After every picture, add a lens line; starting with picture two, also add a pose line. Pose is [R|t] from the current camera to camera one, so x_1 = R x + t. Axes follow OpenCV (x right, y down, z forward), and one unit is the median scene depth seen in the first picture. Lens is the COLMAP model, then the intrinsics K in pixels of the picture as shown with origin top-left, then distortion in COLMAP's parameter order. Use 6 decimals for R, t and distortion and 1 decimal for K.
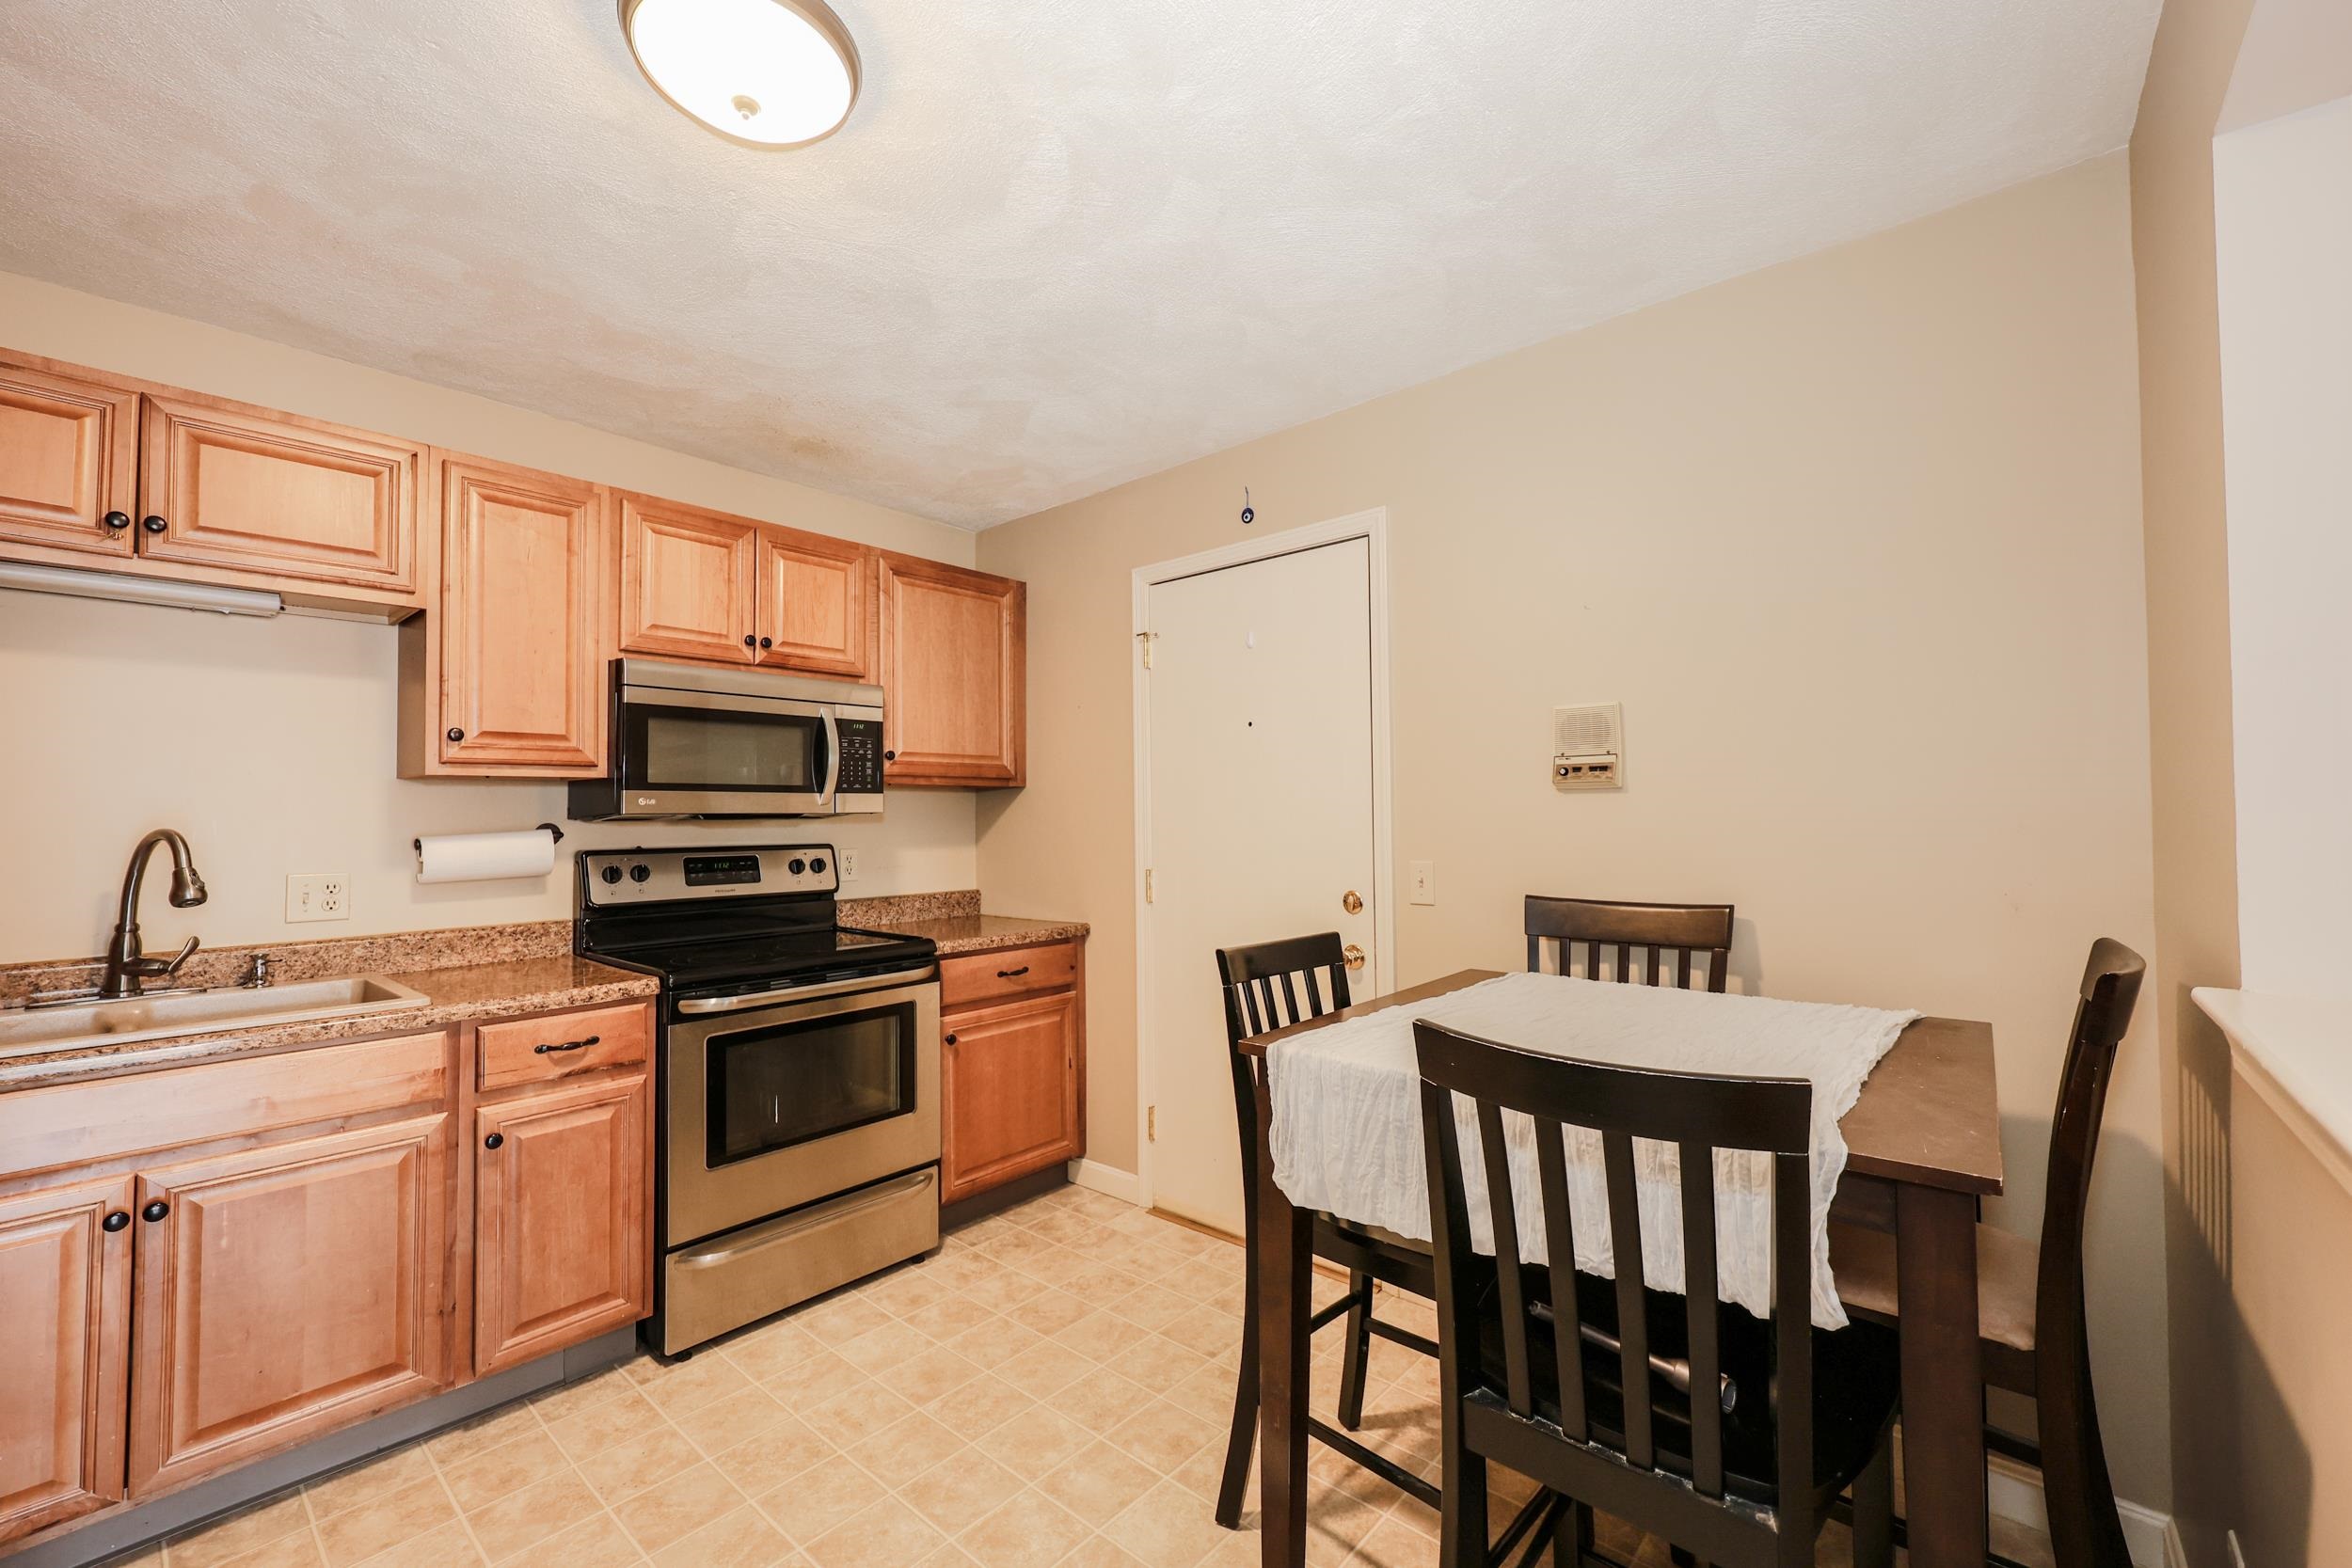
lens RADIAL K [[960.1, 0, 1149.7], [0, 960.1, 787.5], [0, 0, 1]] dist [0.003227, 0.000402]
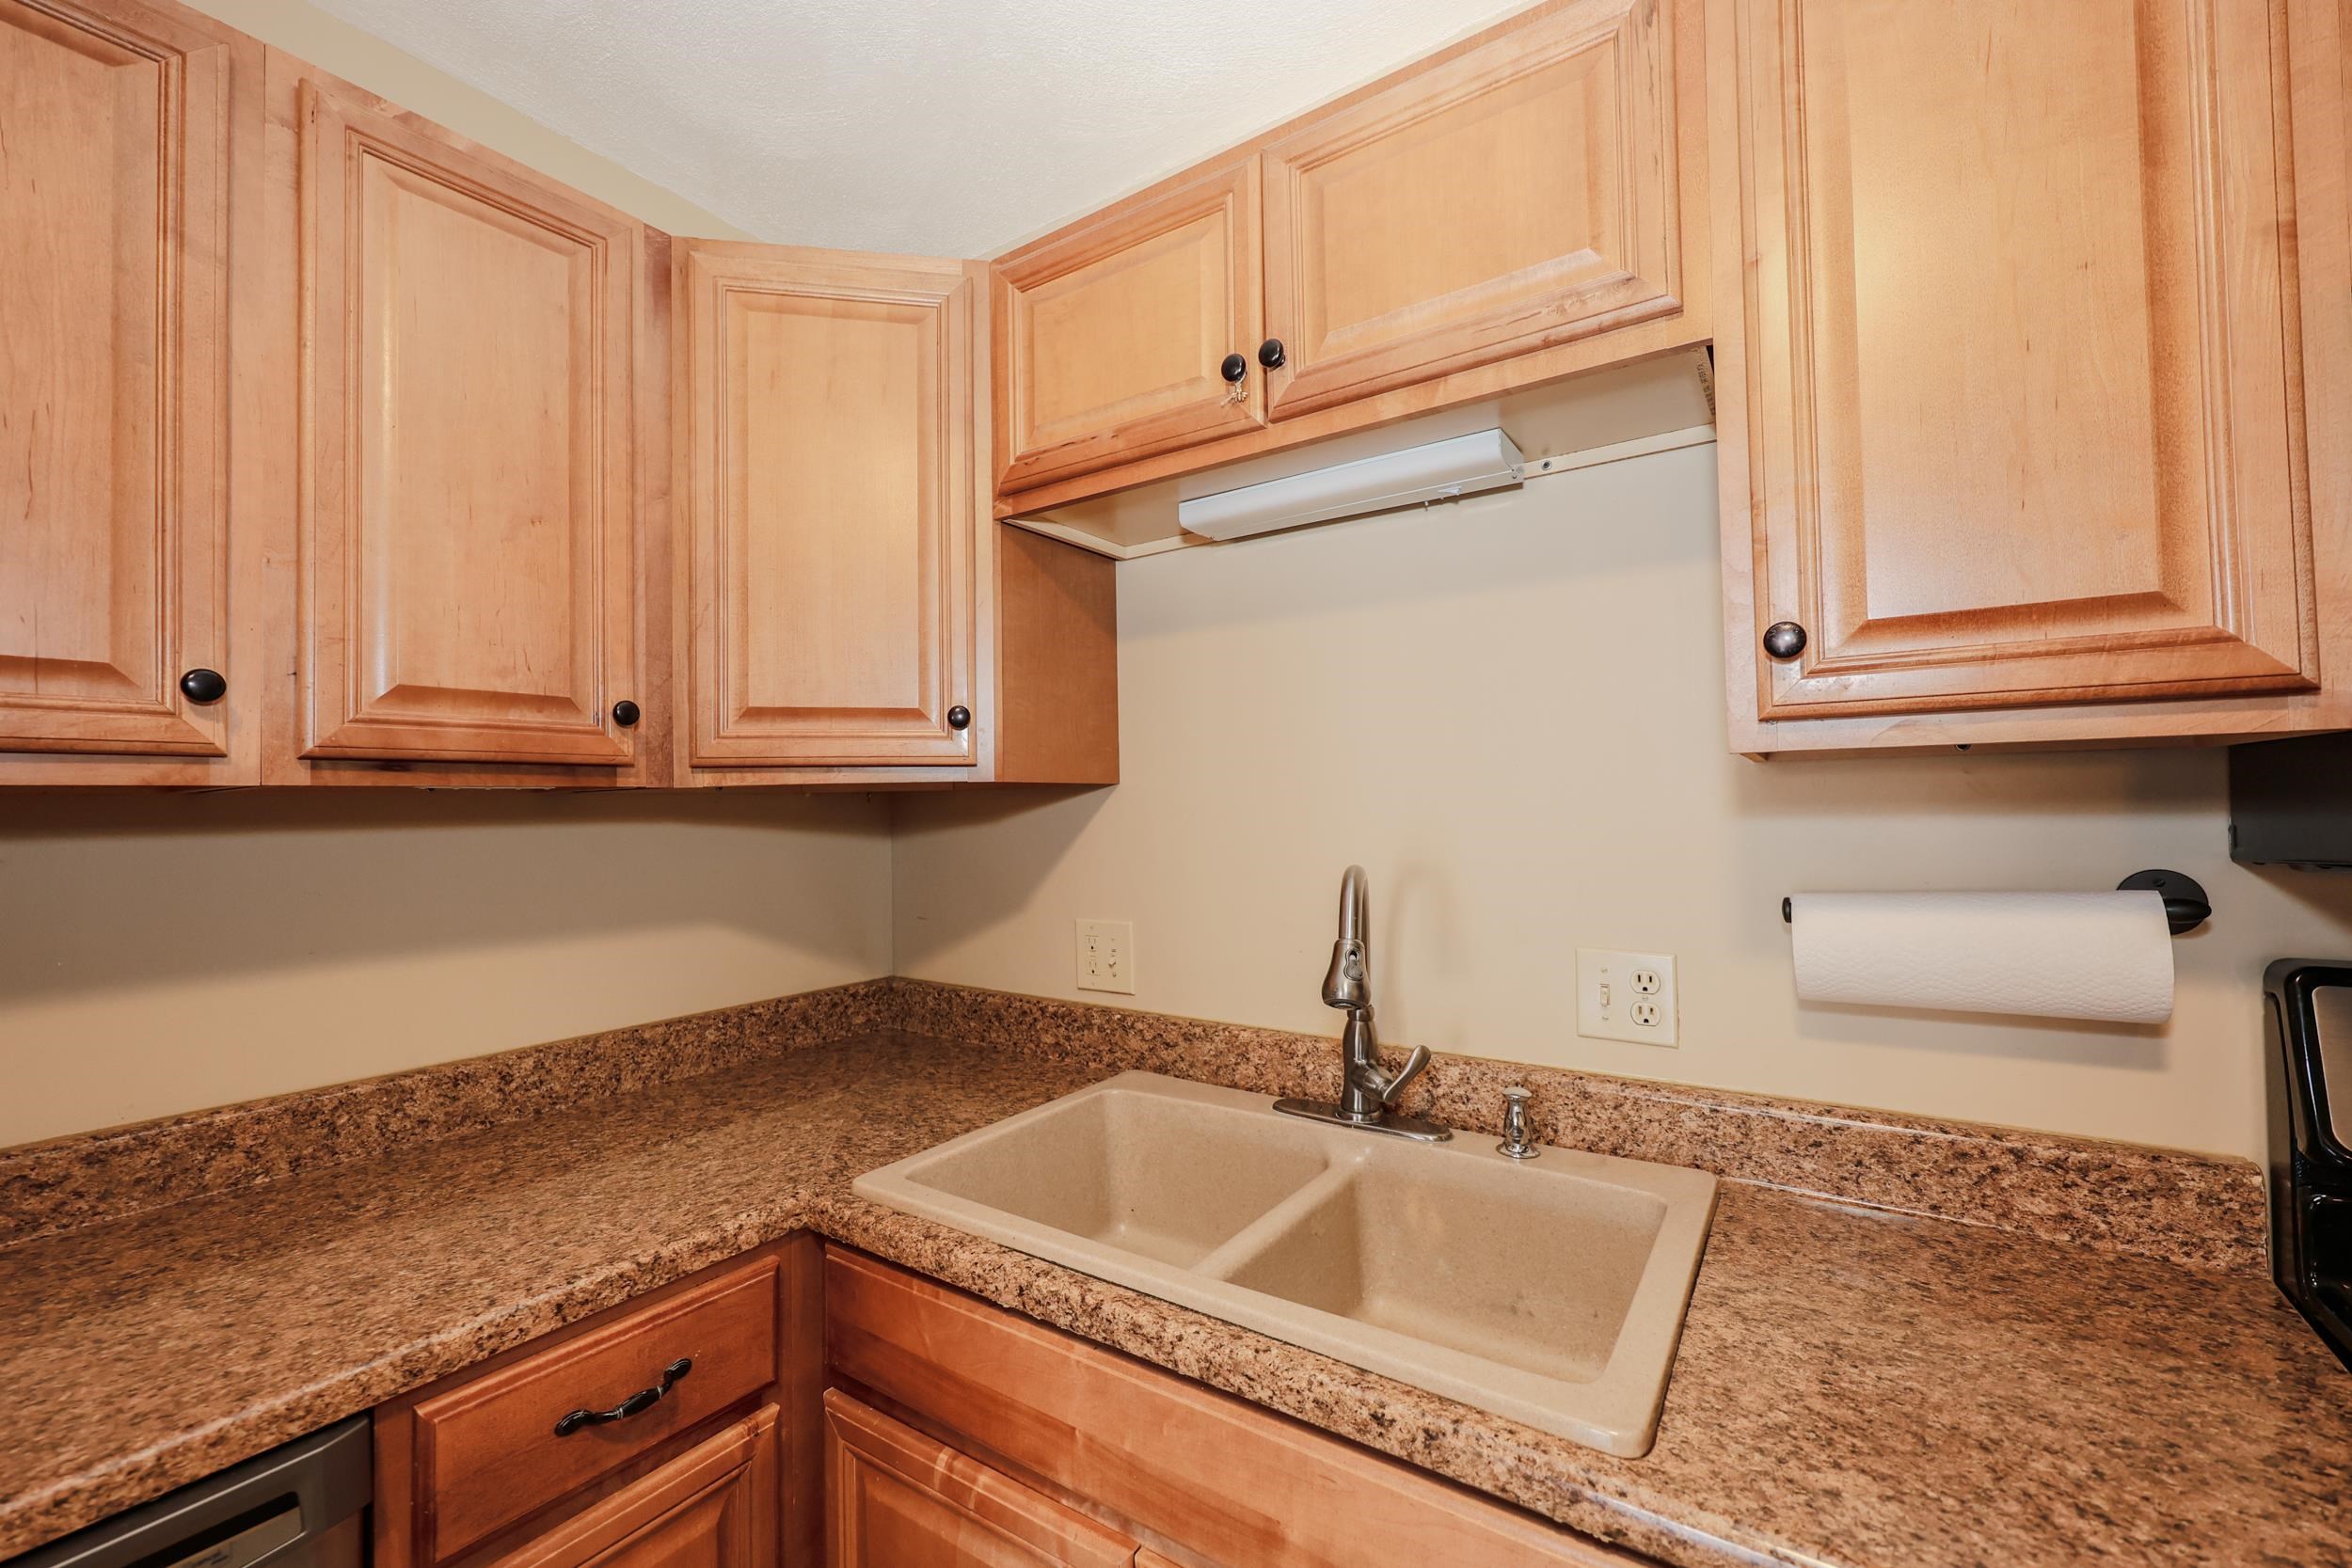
lens RADIAL K [[968.2, 0, 1176.0], [0, 968.2, 784.0], [0, 0, 1]] dist [0.002446, 0.000124]
pose [[0.132689, -0.010726, -0.991100, -0.380200], [0.044220, 0.999010, -0.004892, -0.009033], [0.990171, -0.043178, 0.133032, 0.704585]]
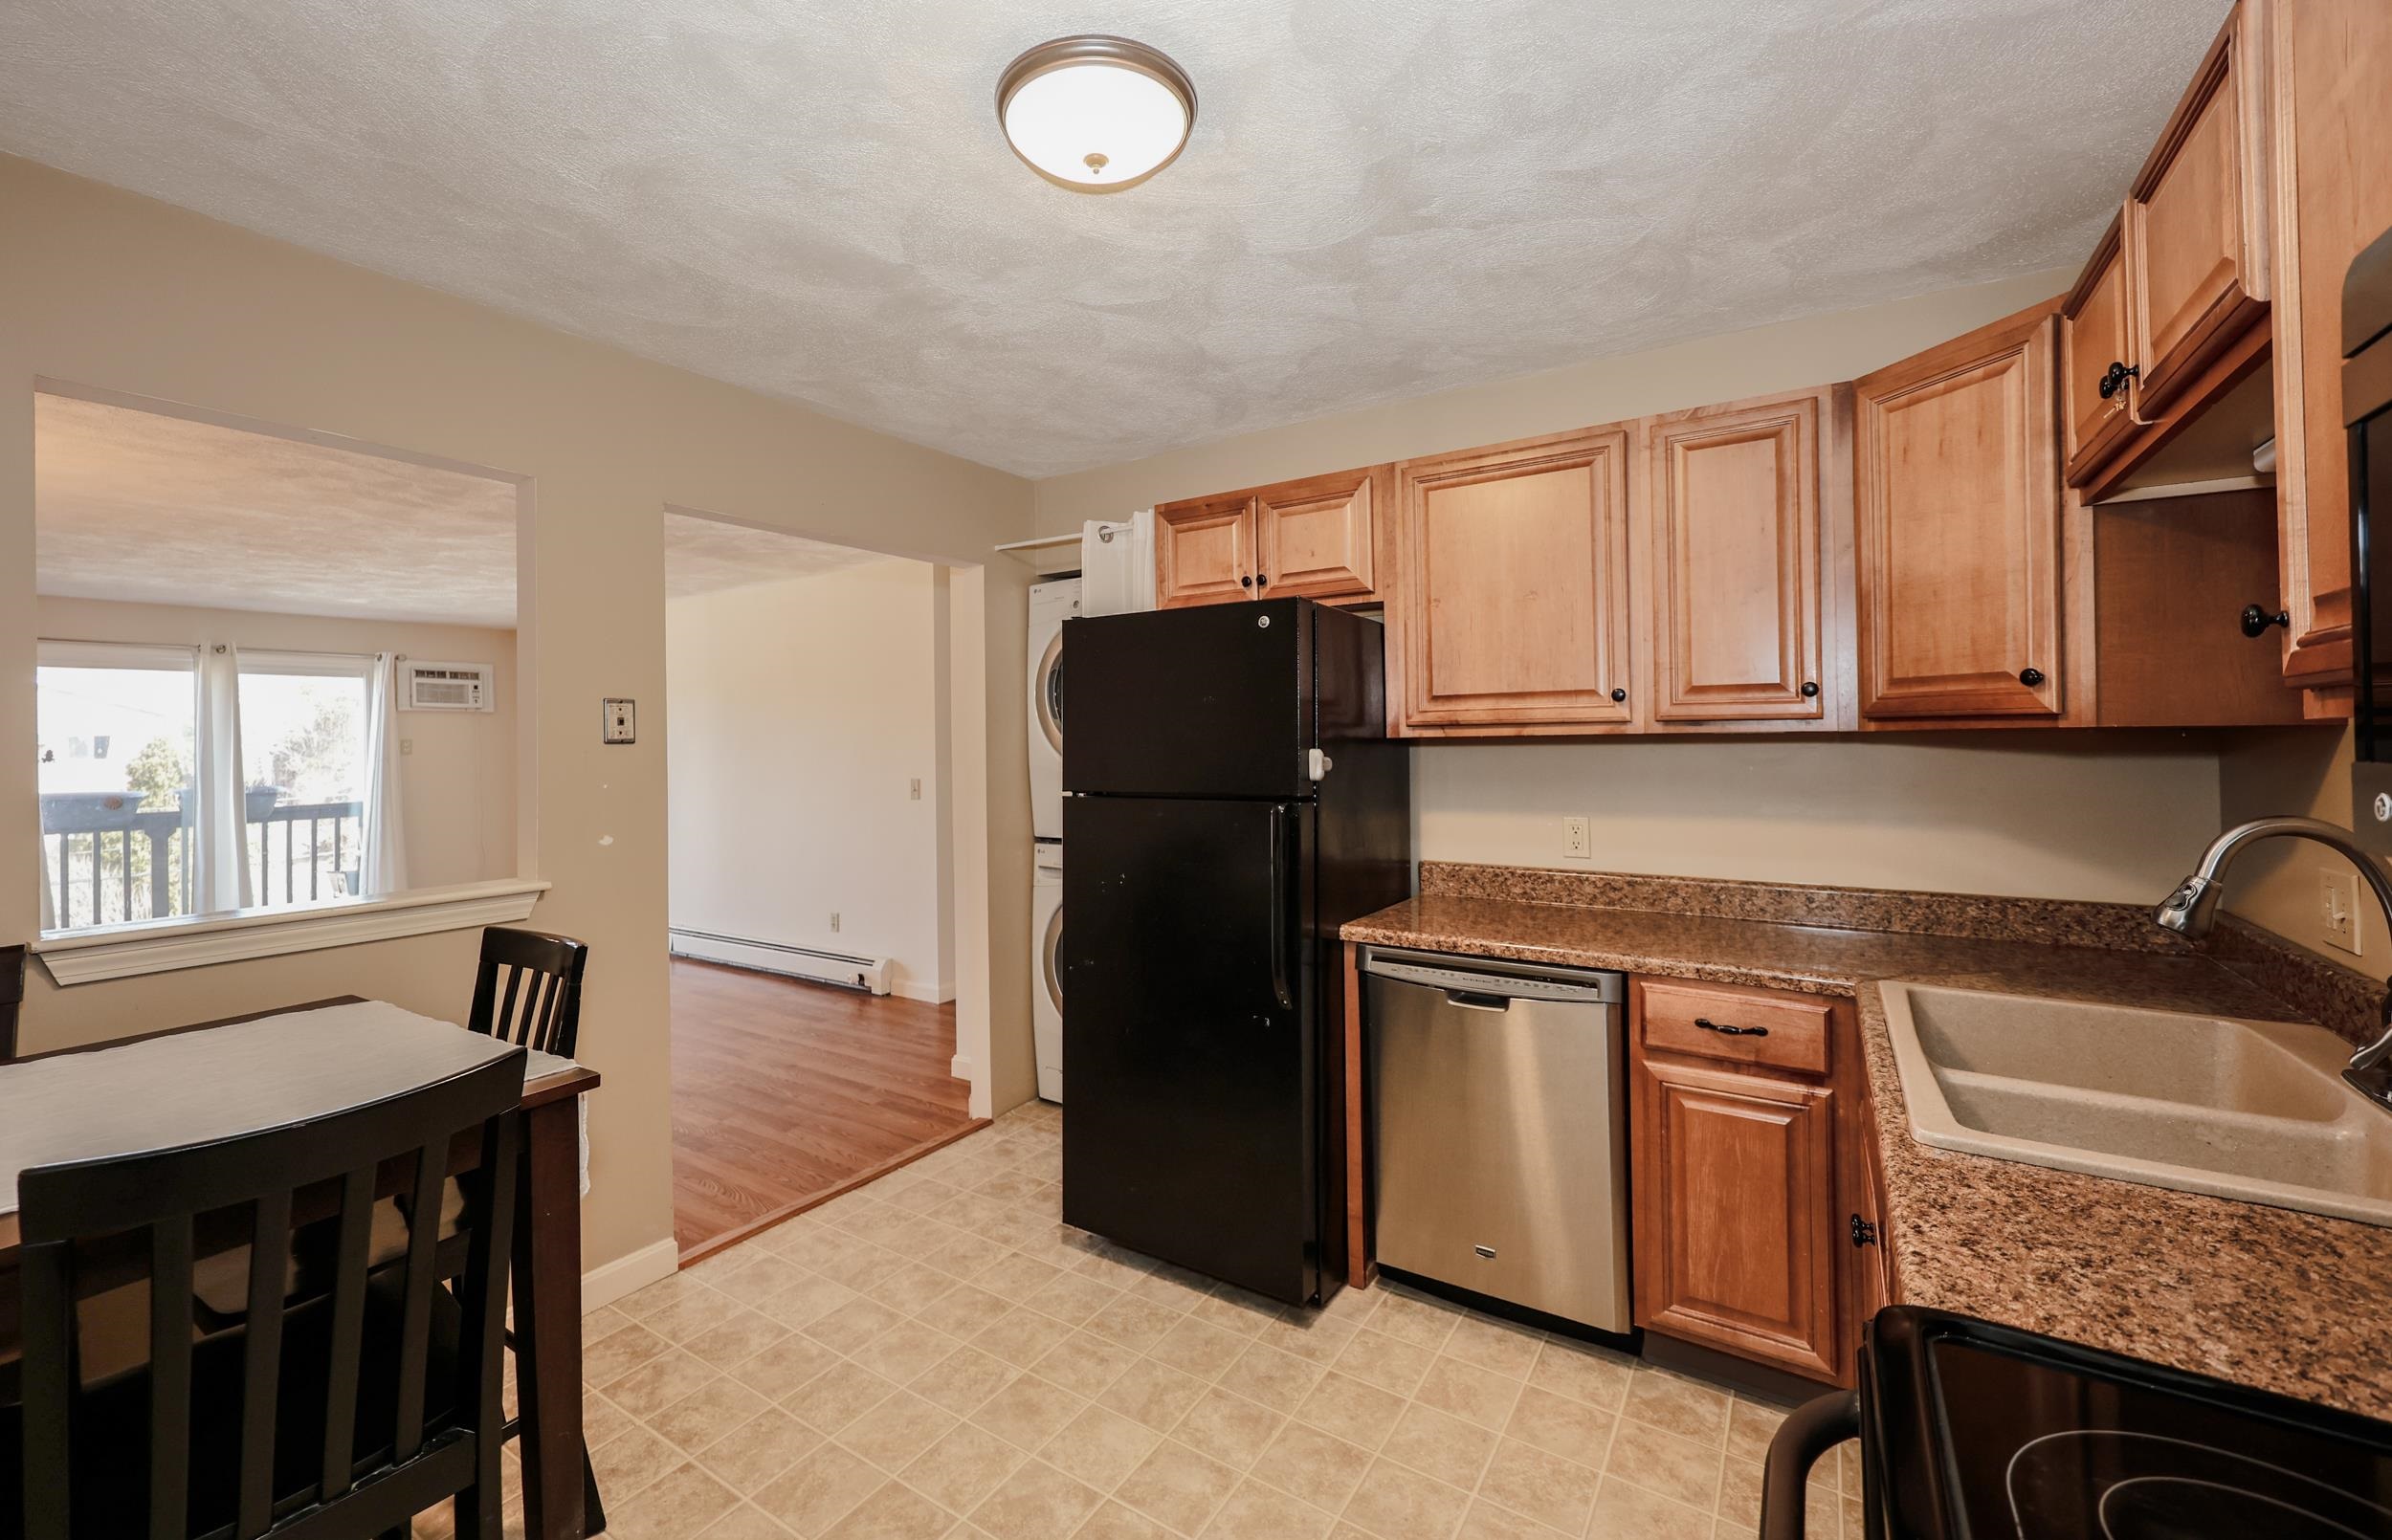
lens RADIAL K [[977.1, 0, 1148.4], [0, 977.1, 730.9], [0, 0, 1]] dist [-0.000584, -0.000087]
pose [[-0.990606, 0.019905, -0.135291, -0.197301], [0.025378, 0.998923, -0.038844, -0.004095], [0.134372, -0.041913, -0.990044, 1.321227]]
